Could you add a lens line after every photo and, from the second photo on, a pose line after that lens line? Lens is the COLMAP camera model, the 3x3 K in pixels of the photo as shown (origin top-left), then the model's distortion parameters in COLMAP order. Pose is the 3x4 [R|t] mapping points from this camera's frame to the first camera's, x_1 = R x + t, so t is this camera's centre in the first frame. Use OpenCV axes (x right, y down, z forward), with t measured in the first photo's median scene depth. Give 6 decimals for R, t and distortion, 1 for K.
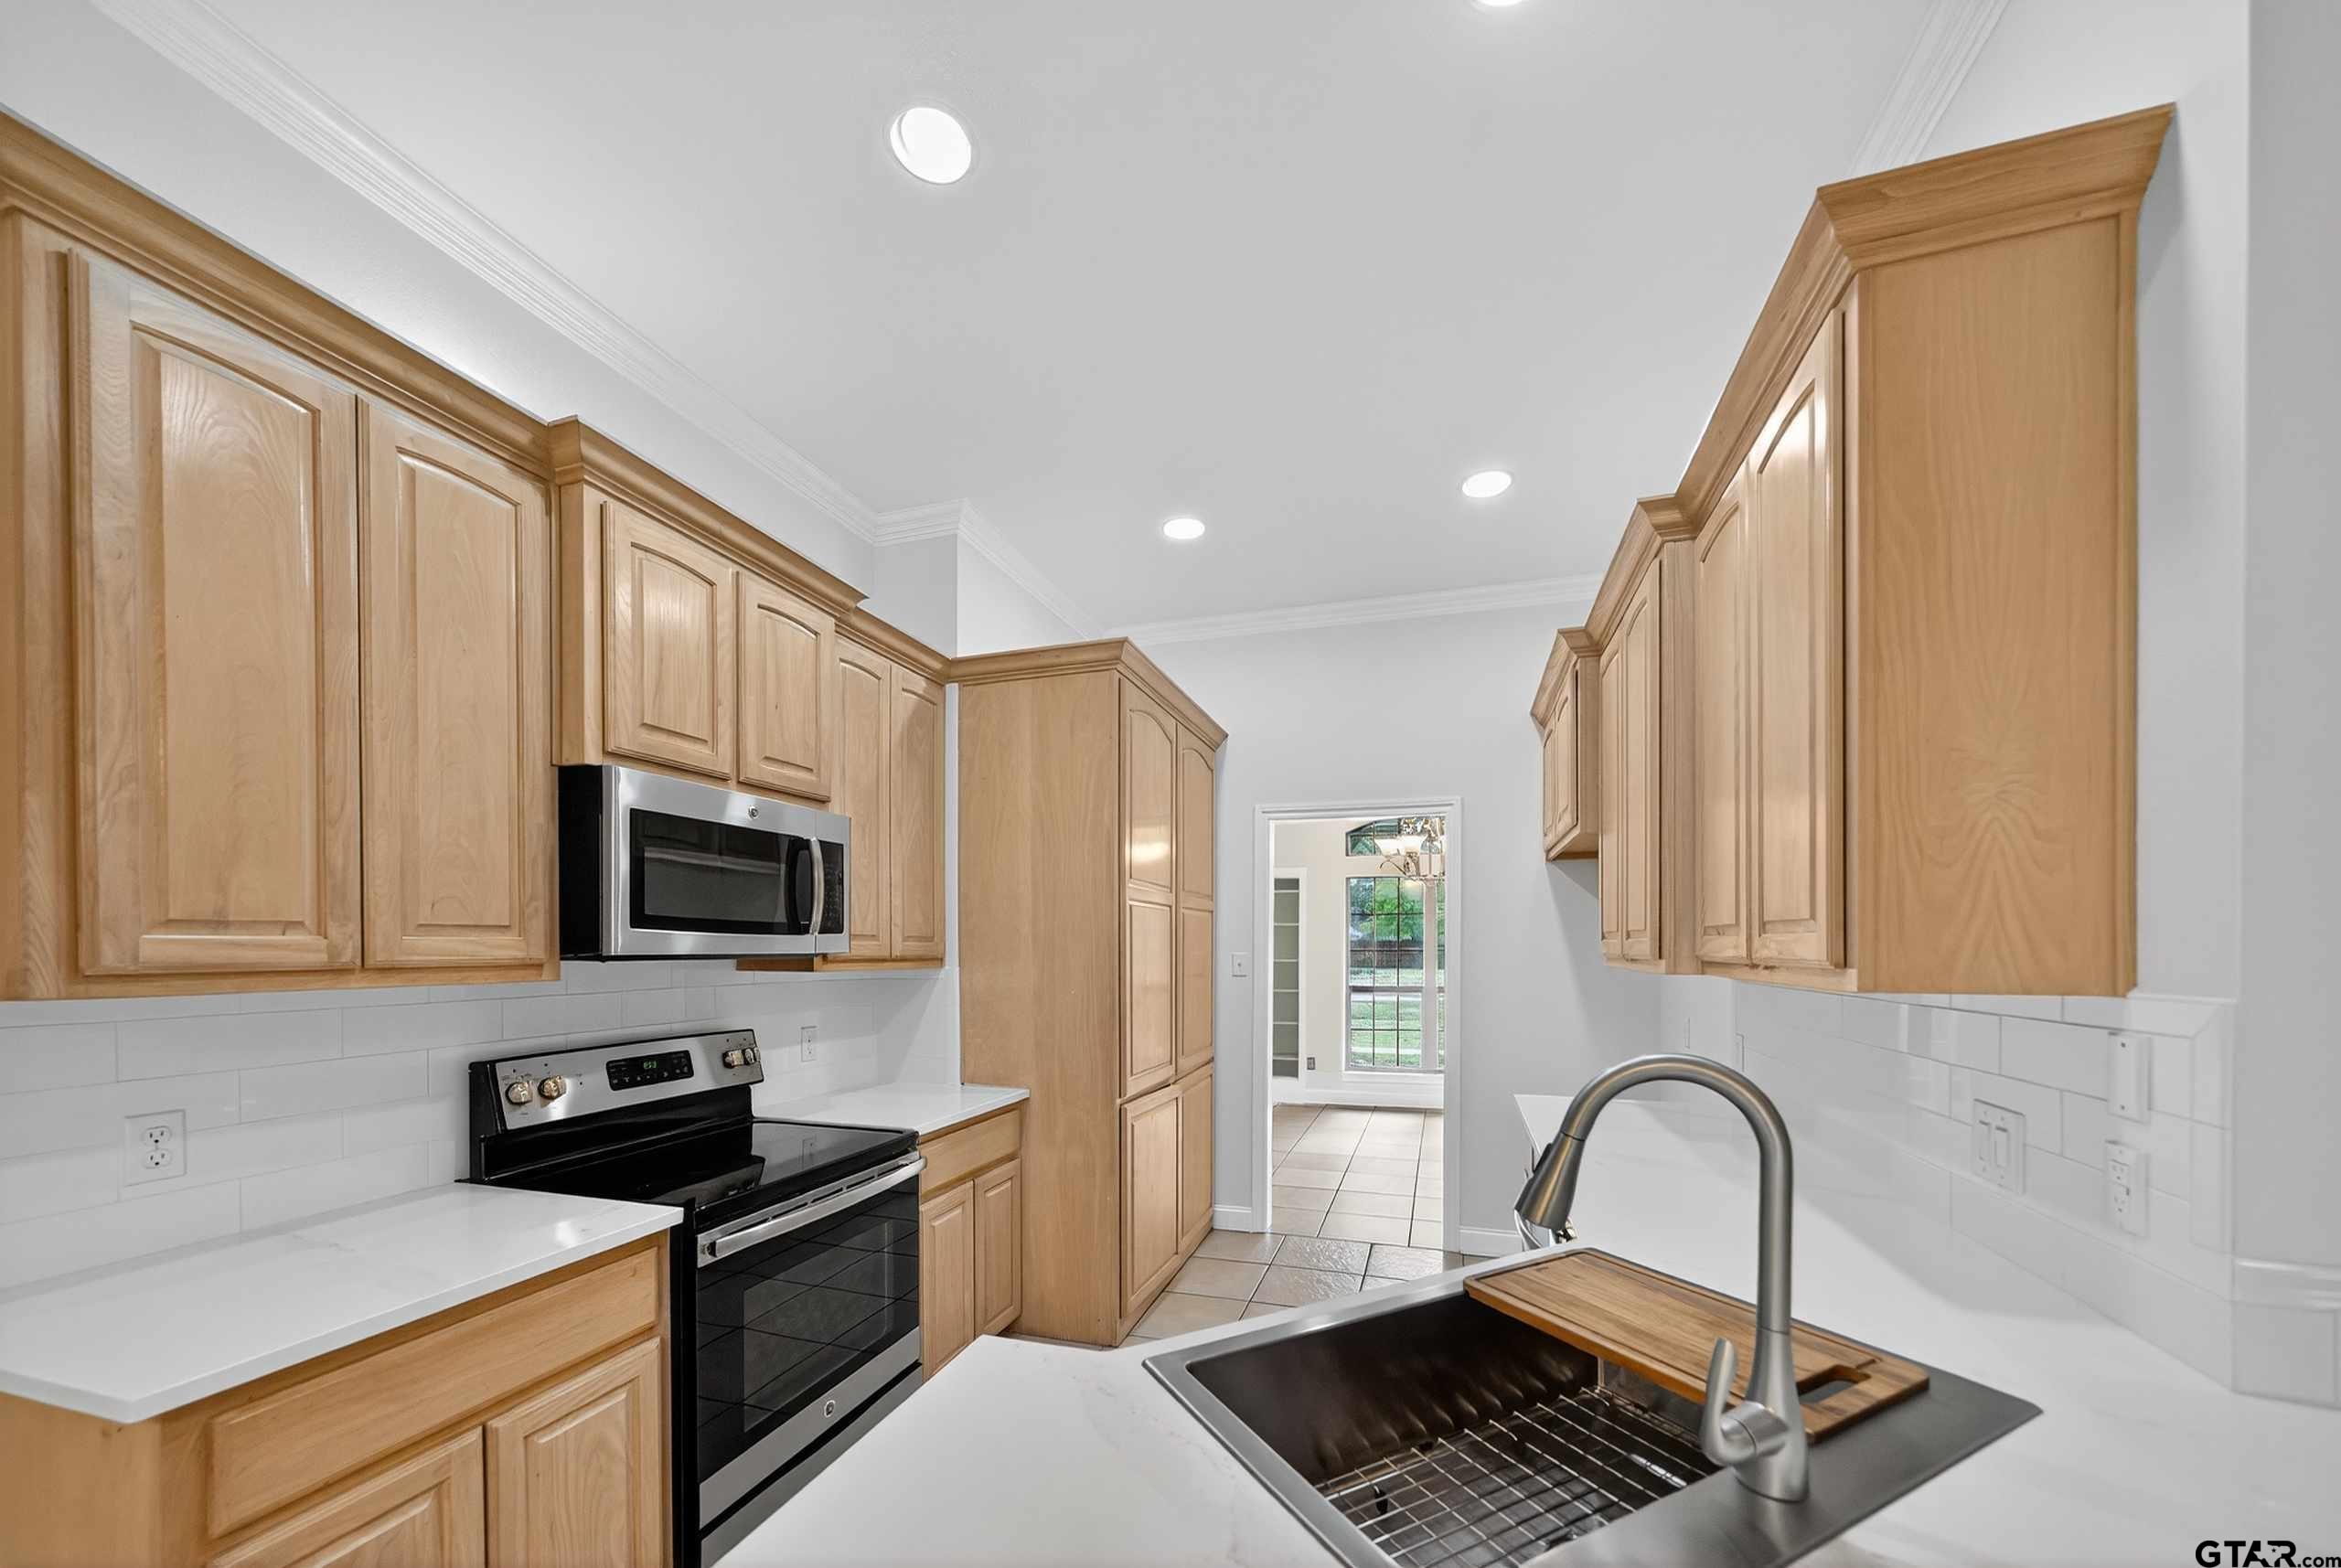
lens RADIAL K [[858.7, 0, 1157.8], [0, 858.7, 955.8], [0, 0, 1]] dist [-0.000748, 0.000019]
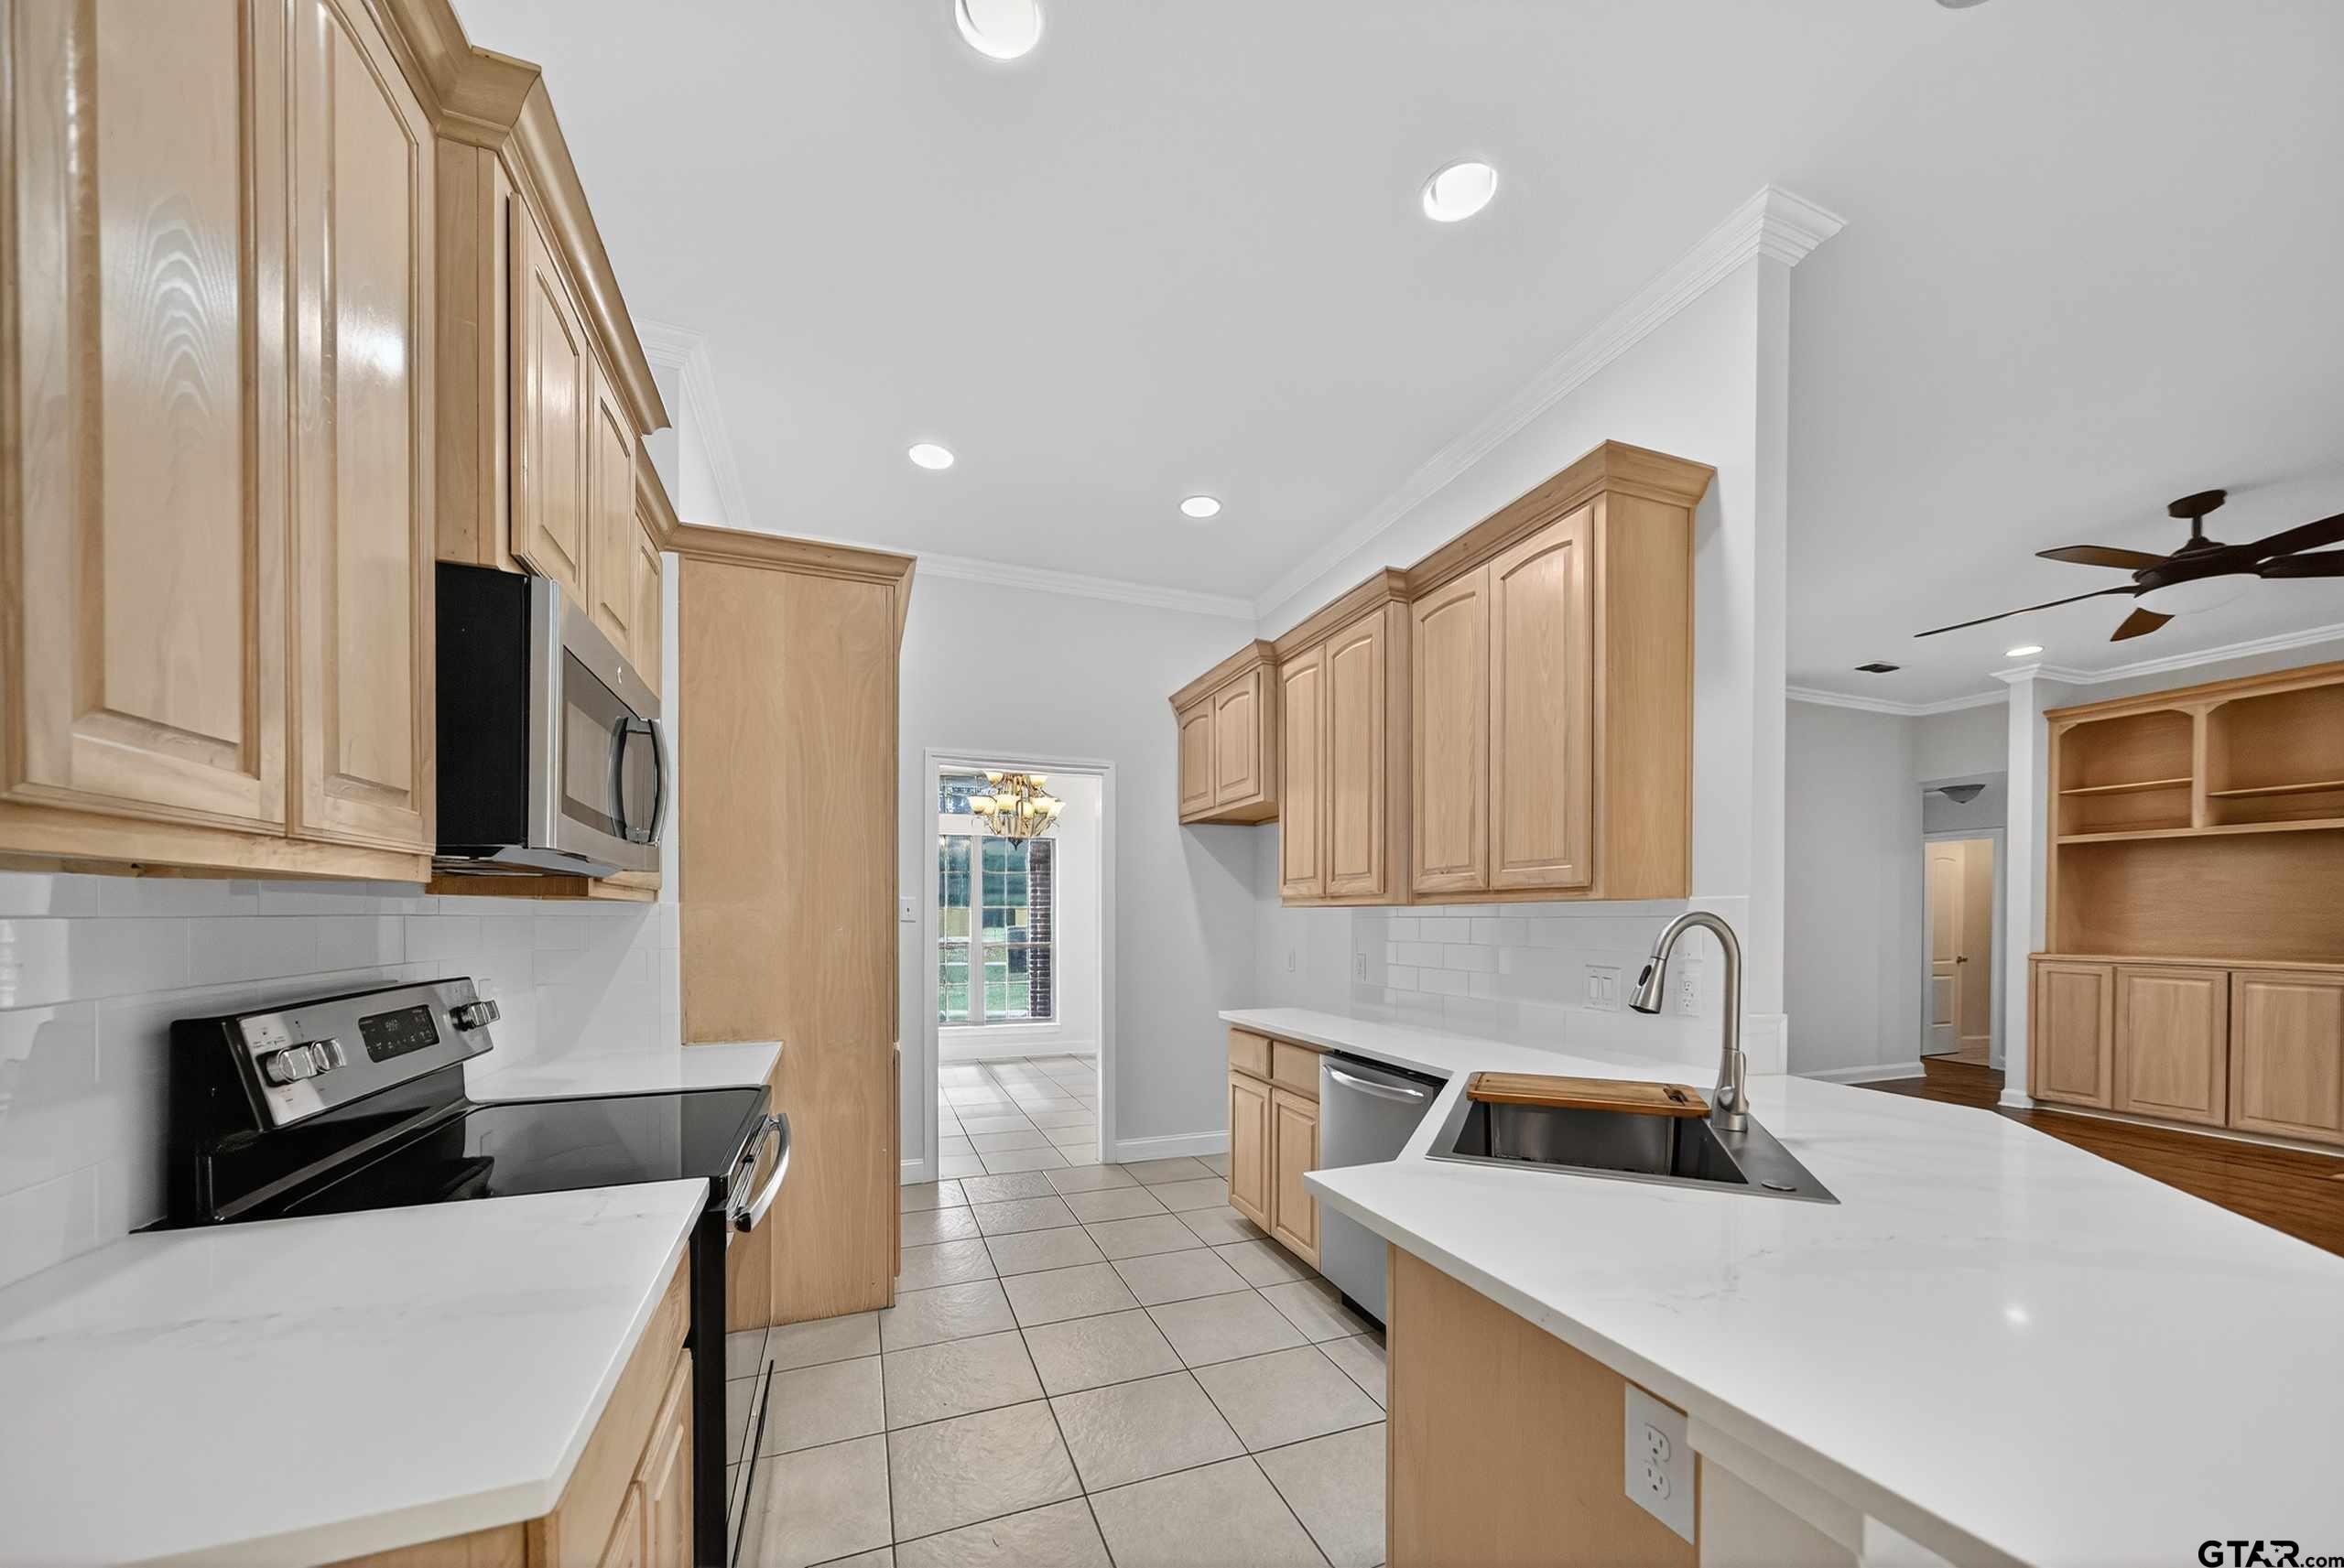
lens RADIAL K [[861.7, 0, 1180.2], [0, 861.7, 928.3], [0, 0, 1]] dist [0.000456, 0.000078]
pose [[0.775015, -0.006758, 0.631906, -0.558397], [0.002061, 0.999965, 0.008167, 0.049489], [-0.631939, -0.005028, 0.775002, 0.098657]]
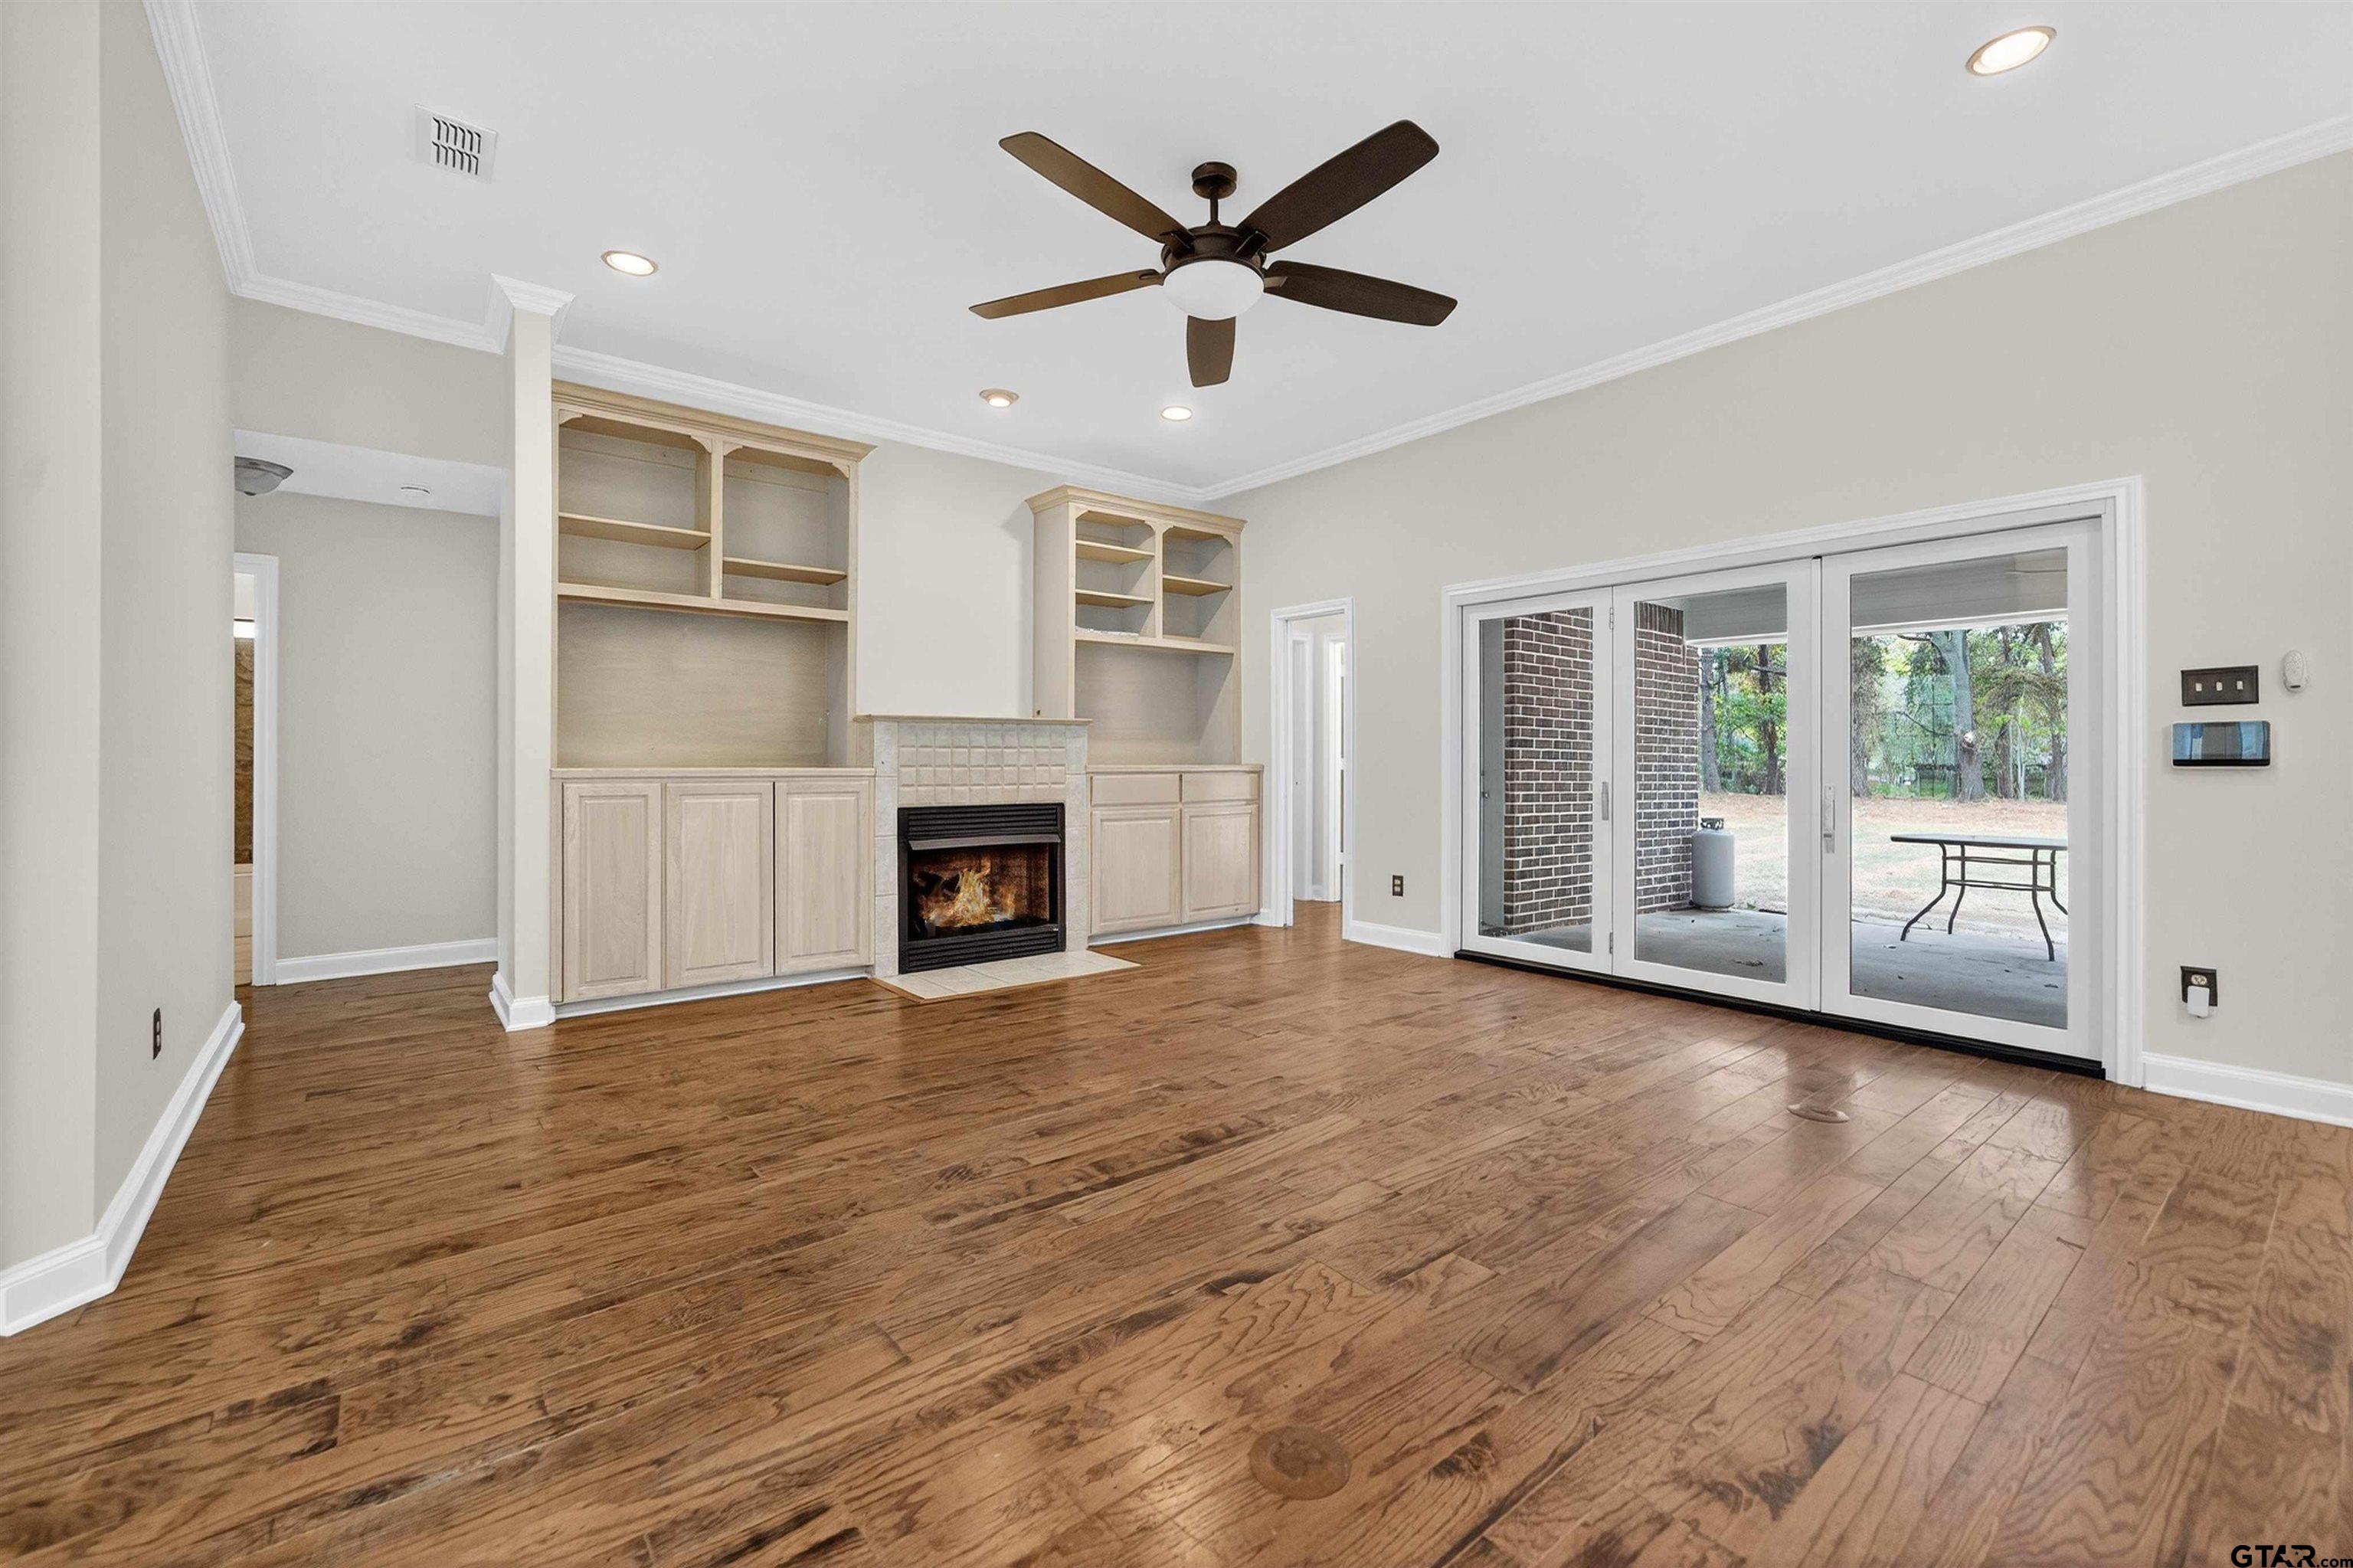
lens RADIAL K [[1003.3, 0, 1193.0], [0, 1003.3, 759.3], [0, 0, 1]] dist [-0.000394, 0.000122]
pose [[-0.845357, 0.001436, 0.534200, 1.174409], [0.002621, 0.999996, 0.001459, 0.142106], [-0.534195, 0.002634, -0.845357, 1.456414]]
